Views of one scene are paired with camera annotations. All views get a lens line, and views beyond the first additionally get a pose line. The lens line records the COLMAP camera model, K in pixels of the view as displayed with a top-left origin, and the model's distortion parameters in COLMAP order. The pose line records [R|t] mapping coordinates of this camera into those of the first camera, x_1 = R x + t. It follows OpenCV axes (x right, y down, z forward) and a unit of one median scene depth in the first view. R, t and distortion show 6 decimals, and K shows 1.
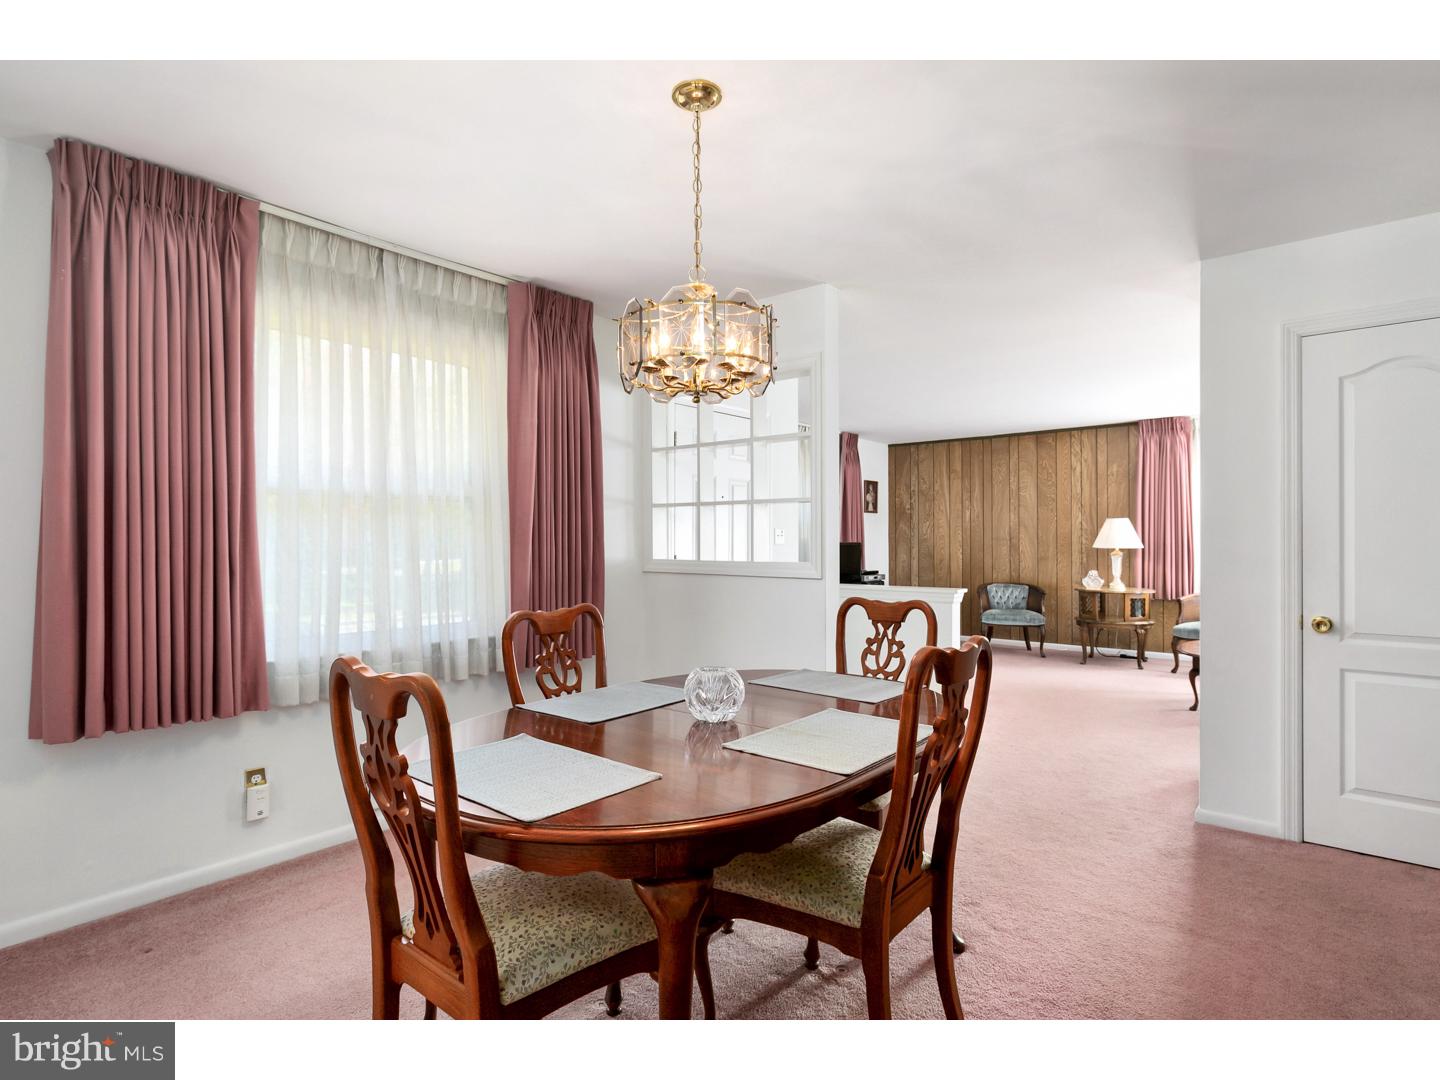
lens RADIAL K [[750.2, 0, 718.2], [0, 750.2, 537.3], [0, 0, 1]] dist [0.000351, 0.000250]
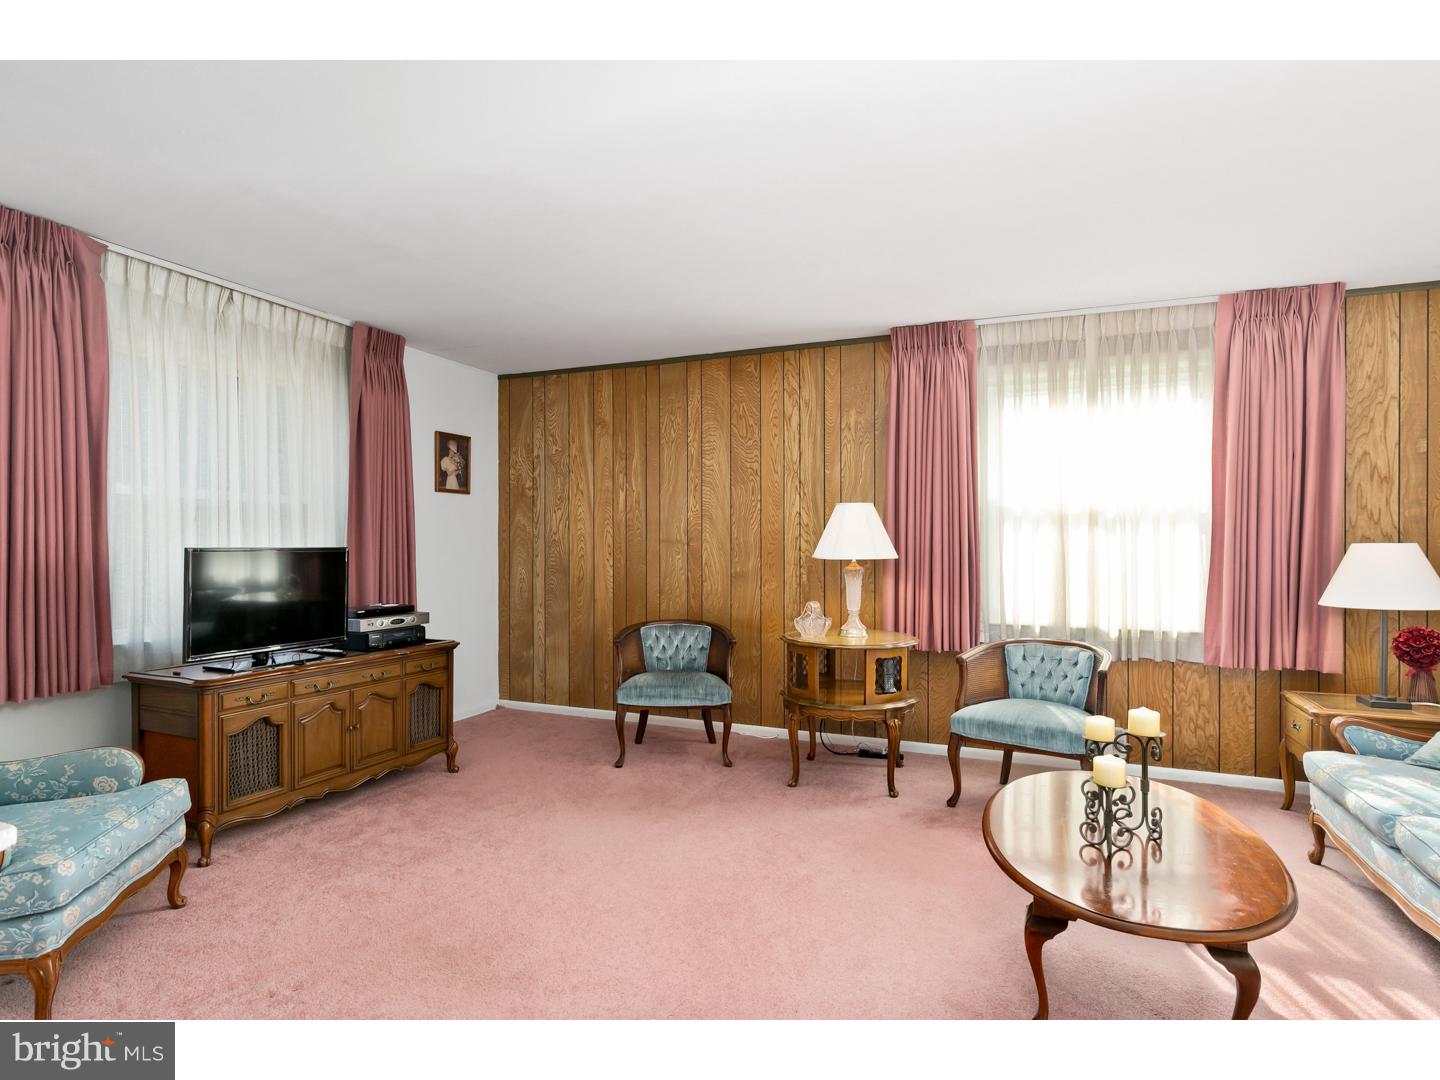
lens RADIAL K [[816.1, 0, 720.0], [0, 816.1, 540.0], [0, 0, 1]] dist [0.003001, -0.000488]
pose [[0.951377, 0.004332, 0.307998, 0.235140], [-0.004663, 0.999989, 0.000340, 0.000801], [-0.307993, -0.001760, 0.951387, 0.428497]]
